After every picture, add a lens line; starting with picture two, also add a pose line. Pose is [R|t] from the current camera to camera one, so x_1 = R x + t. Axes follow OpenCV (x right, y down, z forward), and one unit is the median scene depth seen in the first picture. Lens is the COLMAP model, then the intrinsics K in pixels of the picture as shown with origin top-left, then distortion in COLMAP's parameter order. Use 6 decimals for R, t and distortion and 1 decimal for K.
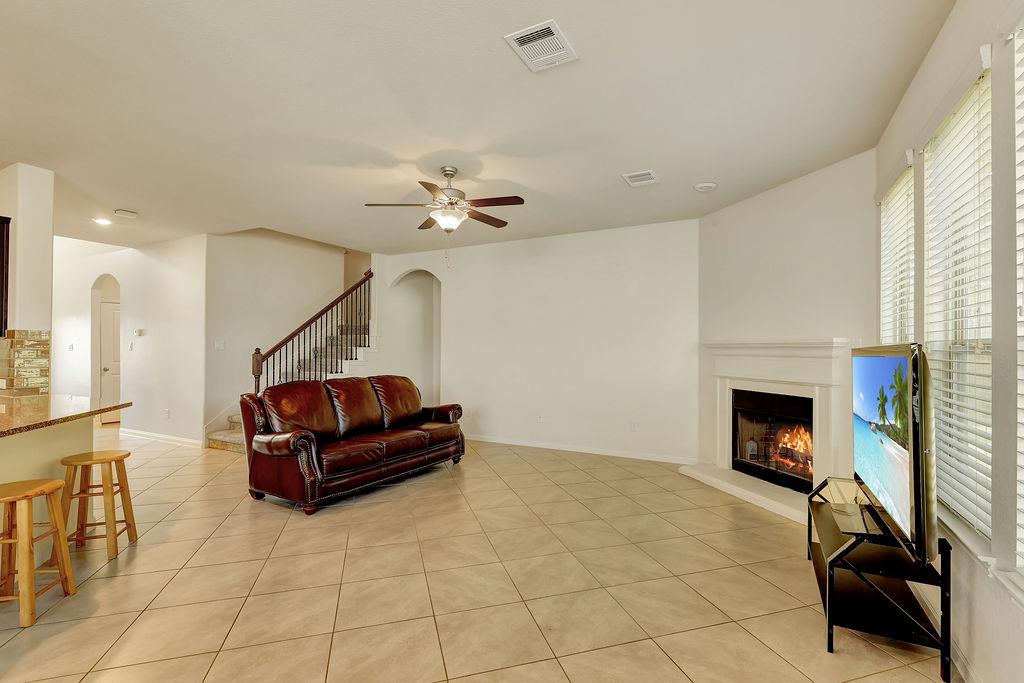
lens RADIAL K [[467.4, 0, 513.2], [0, 467.4, 345.1], [0, 0, 1]] dist [0.003609, 0.000794]
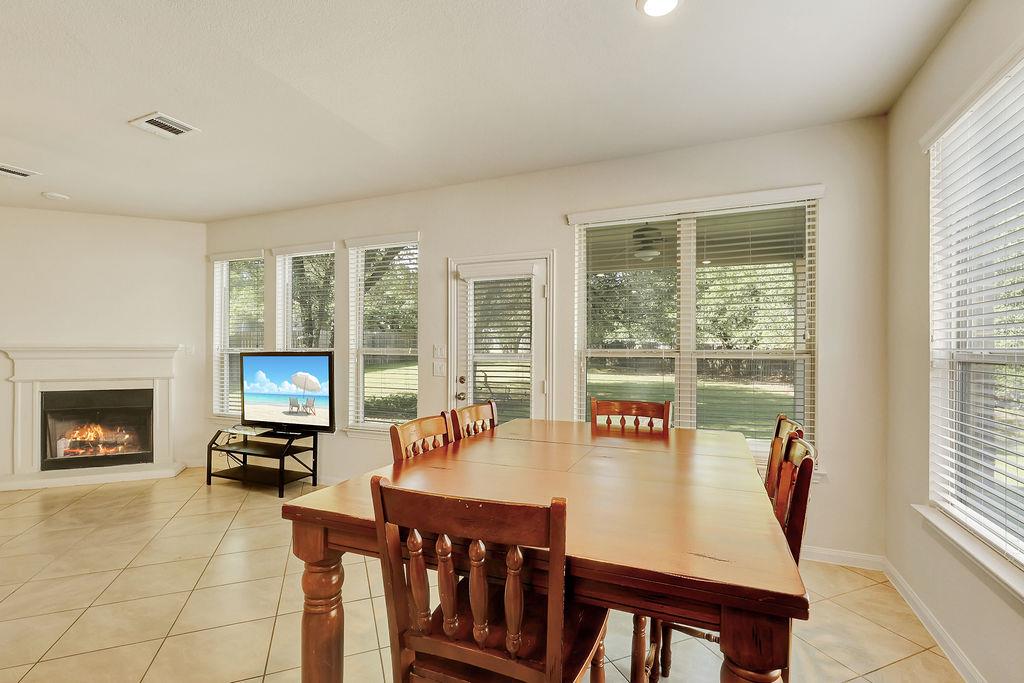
lens RADIAL K [[467.4, 0, 513.2], [0, 467.4, 345.1], [0, 0, 1]] dist [0.003609, 0.000794]
pose [[-0.079046, 0.004835, 0.996859, -0.646621], [-0.005645, 0.999970, -0.005297, -0.008290], [-0.996855, -0.006046, -0.079016, 0.063911]]
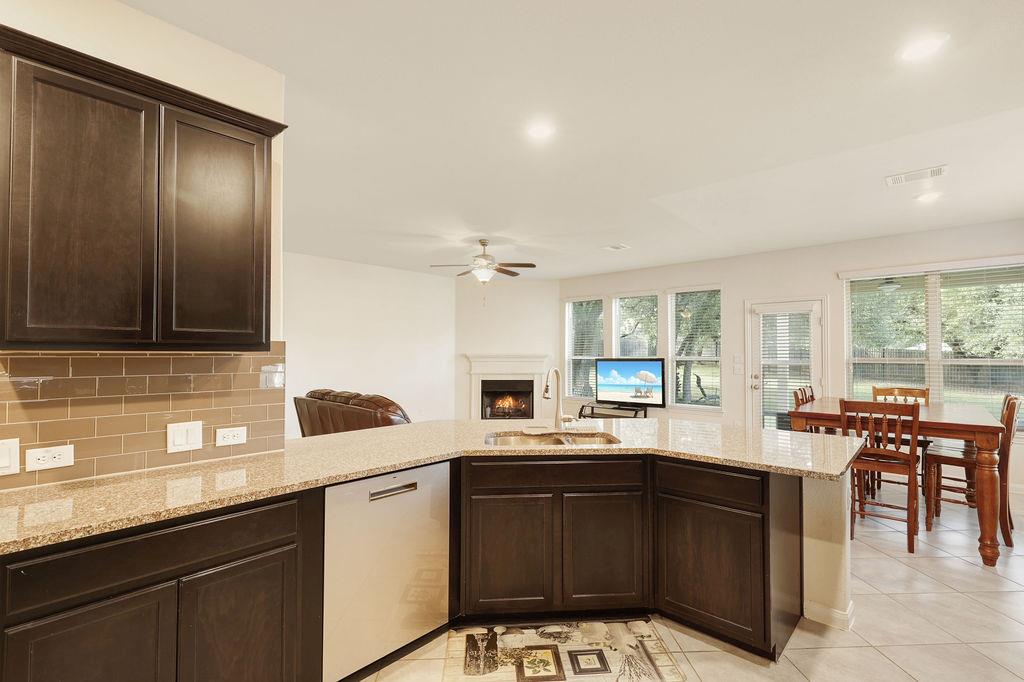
lens RADIAL K [[467.4, 0, 513.2], [0, 467.4, 344.6], [0, 0, 1]] dist [0.003609, 0.000794]
pose [[0.244464, 0.014868, 0.969544, -1.290283], [-0.006113, 0.999886, -0.013792, -0.020808], [-0.969639, -0.002555, 0.244527, 0.448093]]
